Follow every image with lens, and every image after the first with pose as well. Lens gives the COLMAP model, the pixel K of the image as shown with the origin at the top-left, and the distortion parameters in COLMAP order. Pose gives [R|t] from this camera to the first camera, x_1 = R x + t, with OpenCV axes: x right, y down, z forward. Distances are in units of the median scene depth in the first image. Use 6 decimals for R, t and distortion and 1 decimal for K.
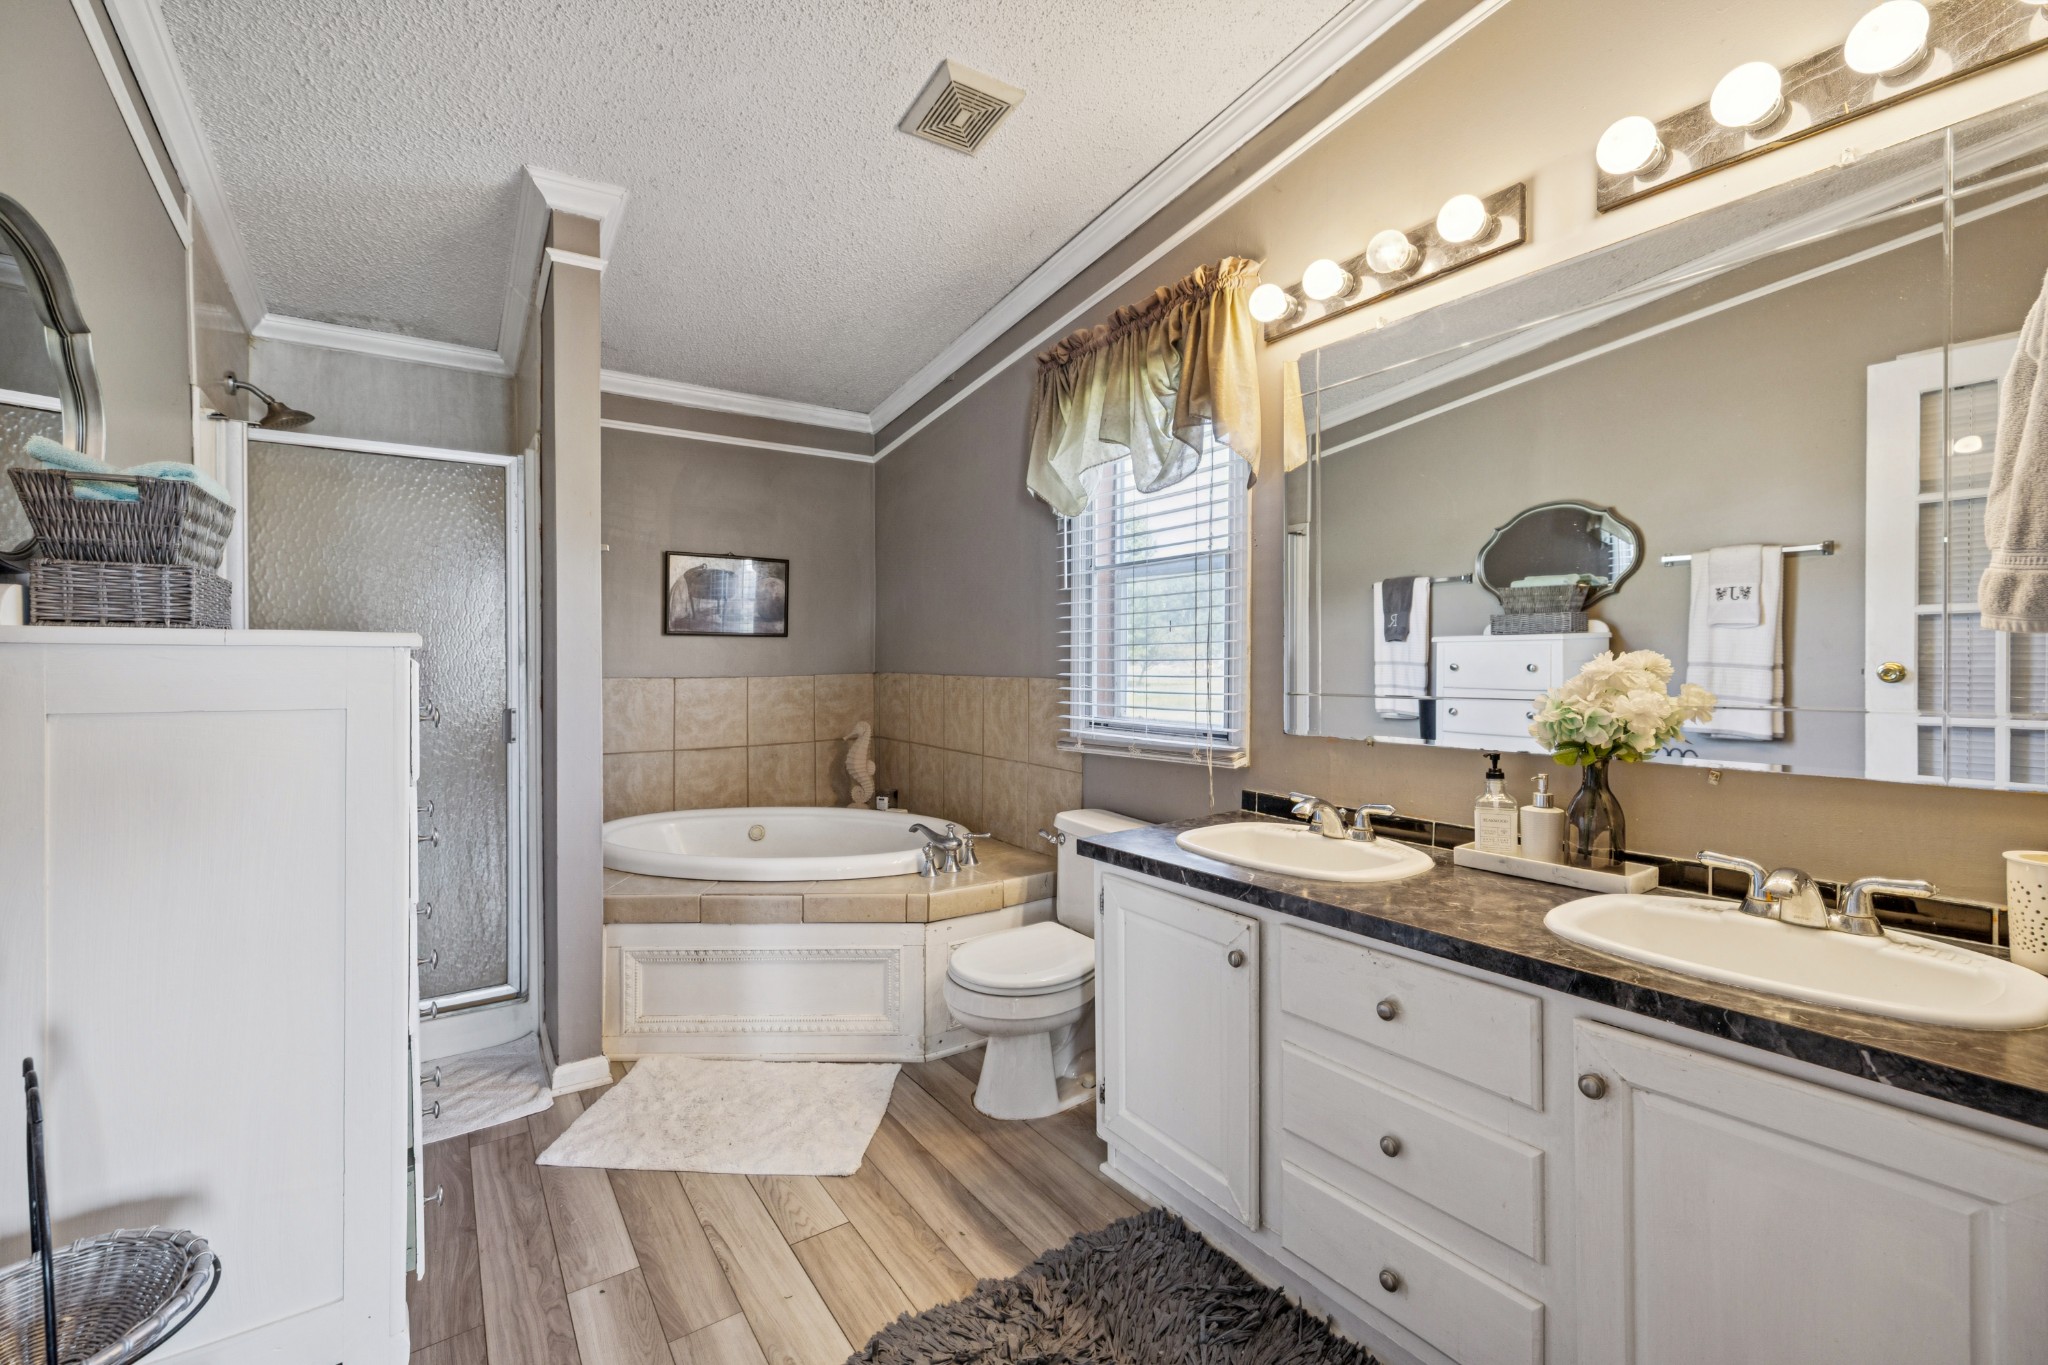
lens RADIAL K [[858.2, 0, 1014.2], [0, 858.2, 664.6], [0, 0, 1]] dist [0.001785, -0.000193]
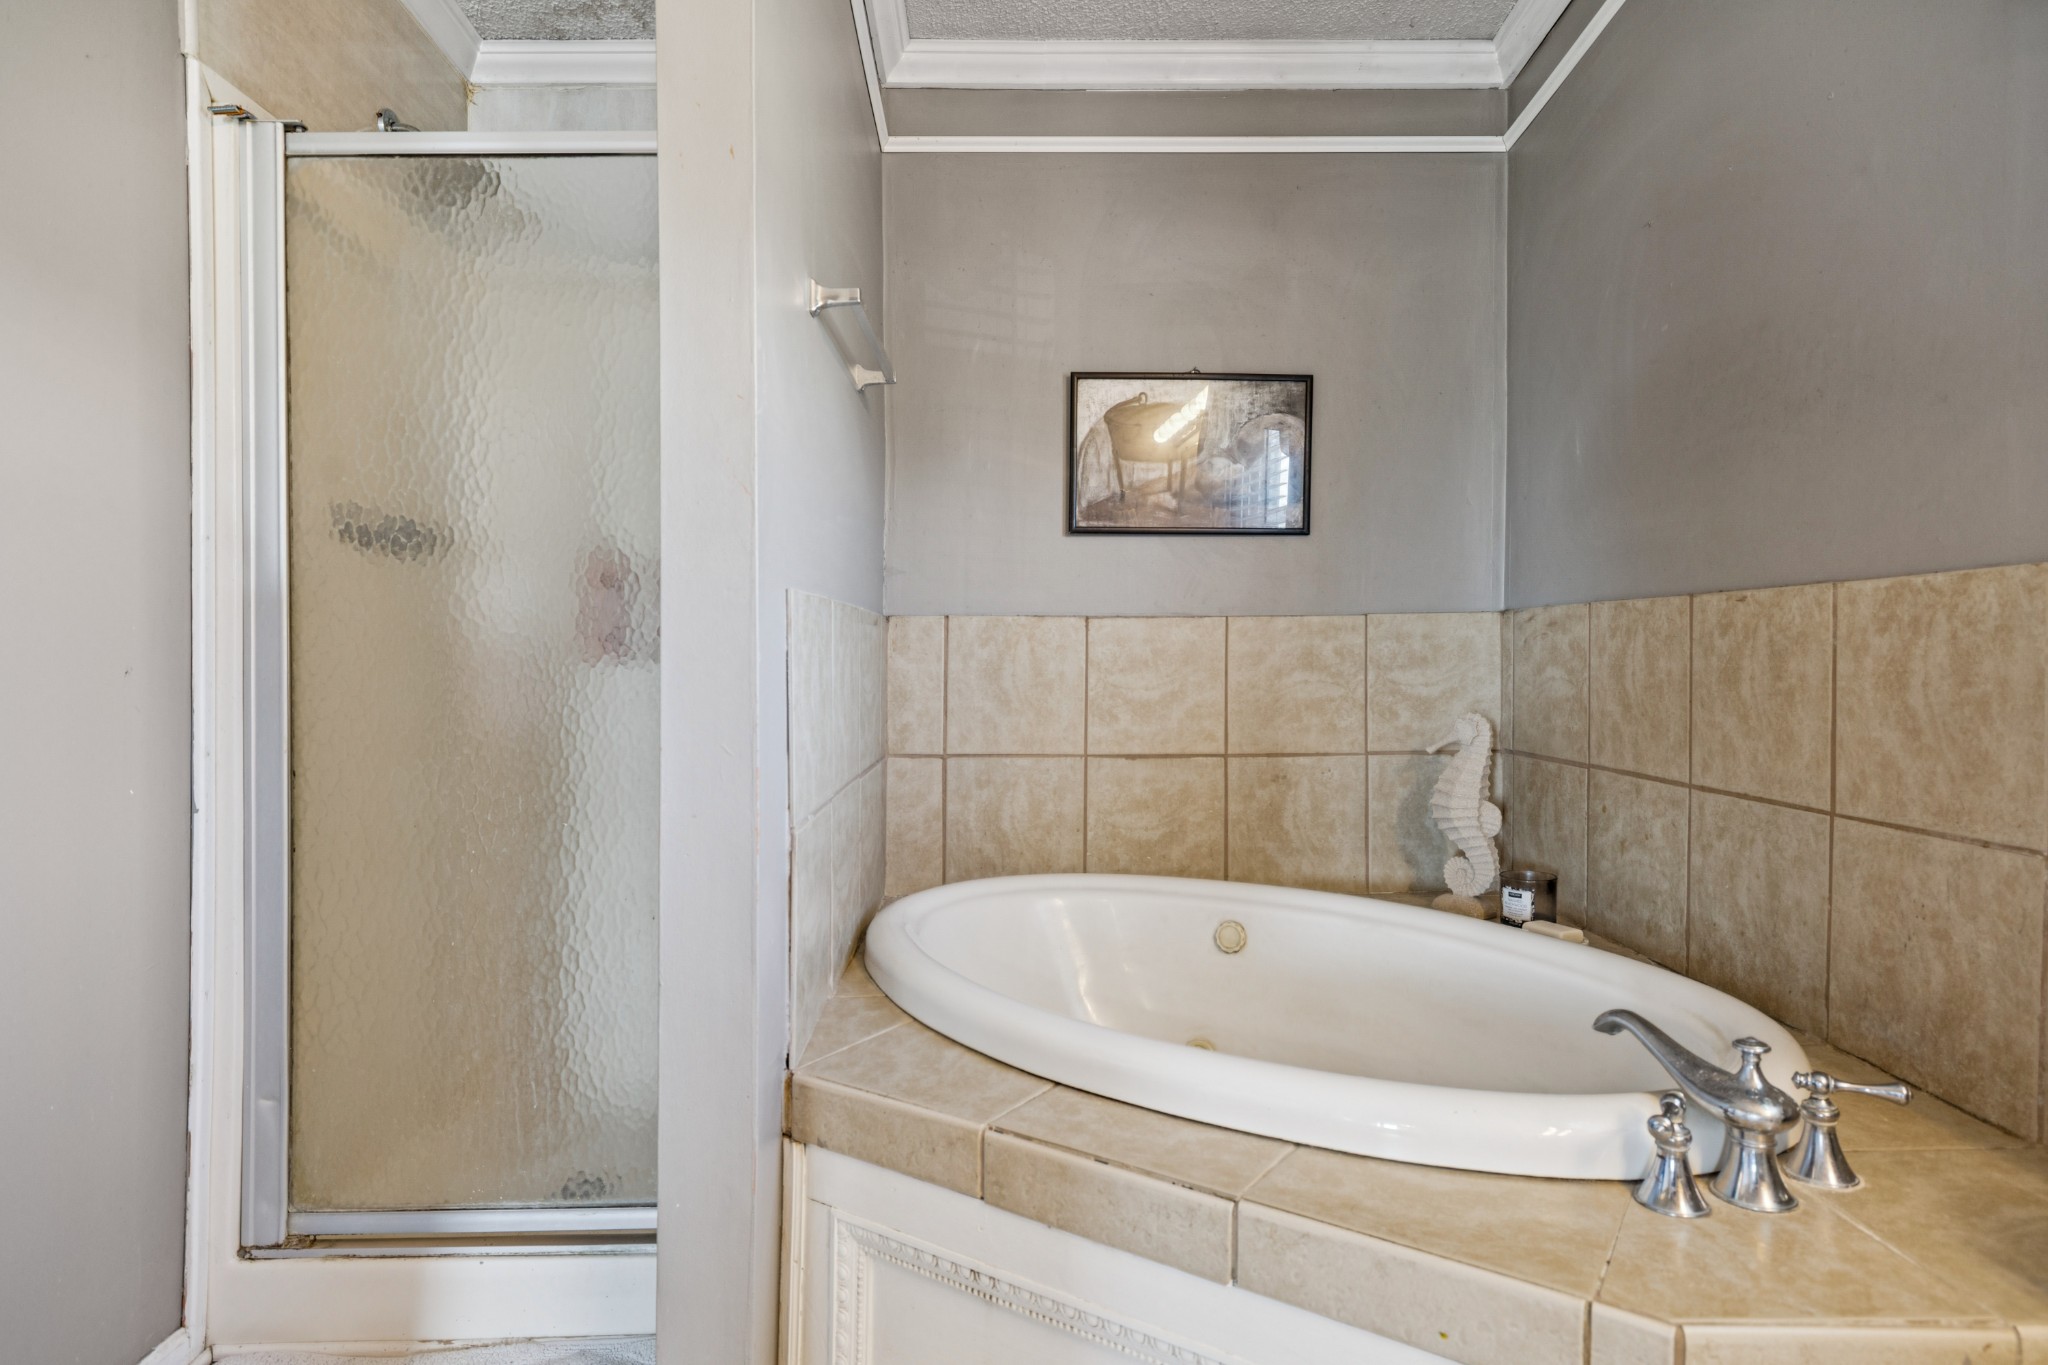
lens RADIAL K [[1084.9, 0, 1028.9], [0, 1084.9, 673.3], [0, 0, 1]] dist [-0.002201, 0.001445]
pose [[0.831194, 0.007845, -0.555927, -0.057913], [-0.003454, 0.999954, 0.008946, 0.043396], [0.555972, -0.005516, 0.831183, 0.426416]]
